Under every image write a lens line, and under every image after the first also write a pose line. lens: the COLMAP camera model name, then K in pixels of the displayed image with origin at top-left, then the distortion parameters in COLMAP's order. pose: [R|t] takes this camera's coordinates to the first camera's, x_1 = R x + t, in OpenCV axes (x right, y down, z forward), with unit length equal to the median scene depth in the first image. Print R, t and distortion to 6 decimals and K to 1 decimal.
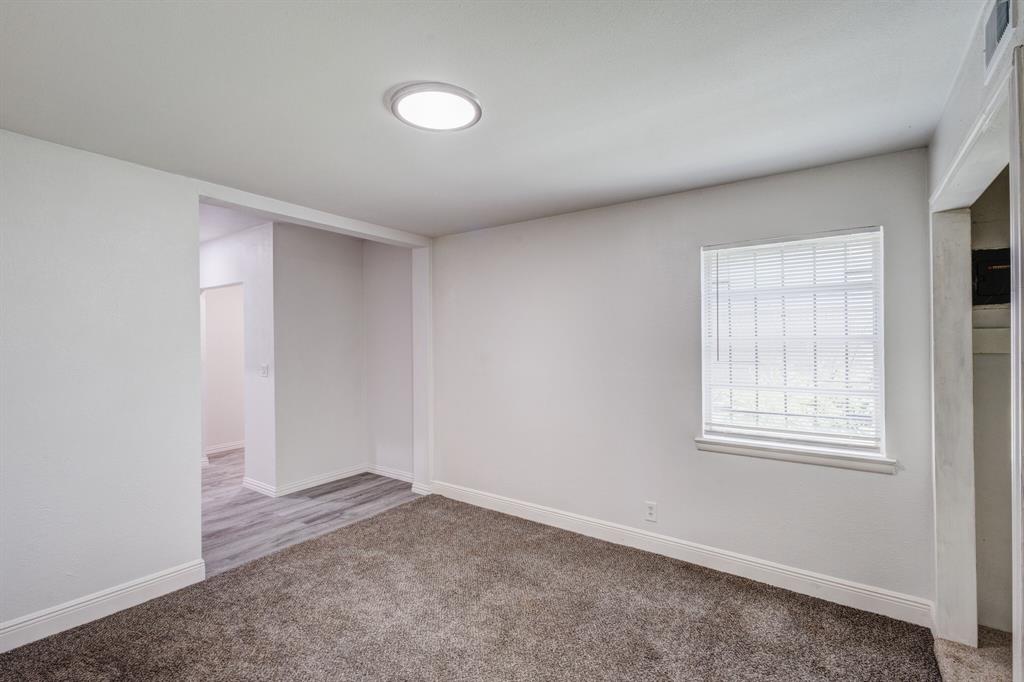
lens RADIAL K [[468.3, 0, 514.9], [0, 468.3, 340.7], [0, 0, 1]] dist [0.010832, -0.002067]
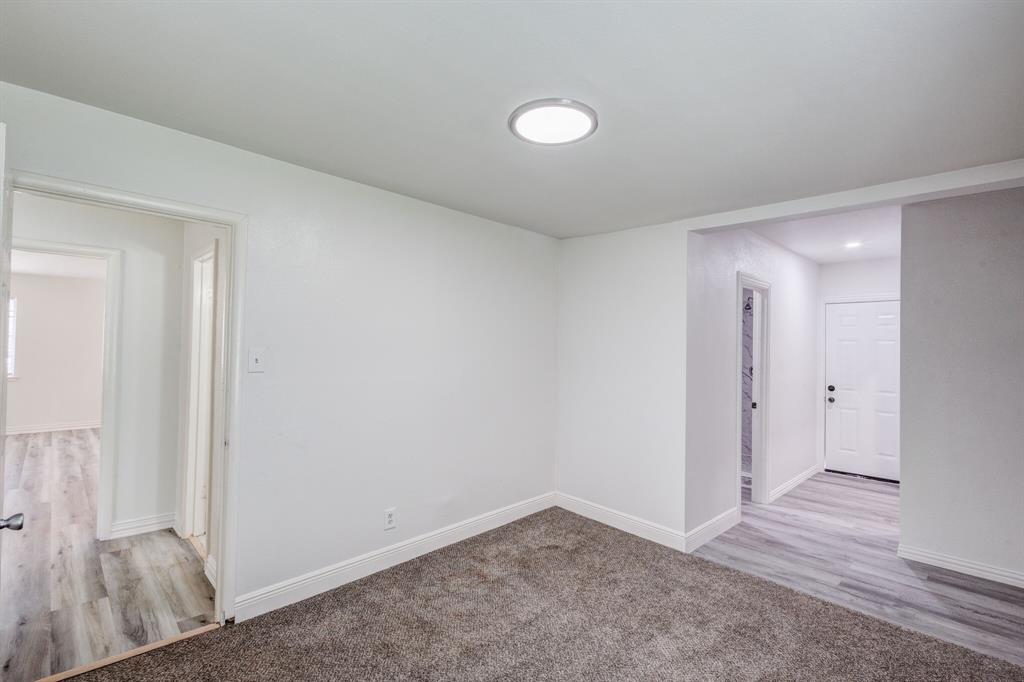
lens RADIAL K [[468.3, 0, 508.5], [0, 468.3, 340.8], [0, 0, 1]] dist [0.010832, -0.002067]
pose [[-0.190553, -0.011346, -0.981611, 0.432741], [-0.018338, 0.999800, -0.007997, -0.007038], [0.981506, 0.016477, -0.190723, 0.565831]]
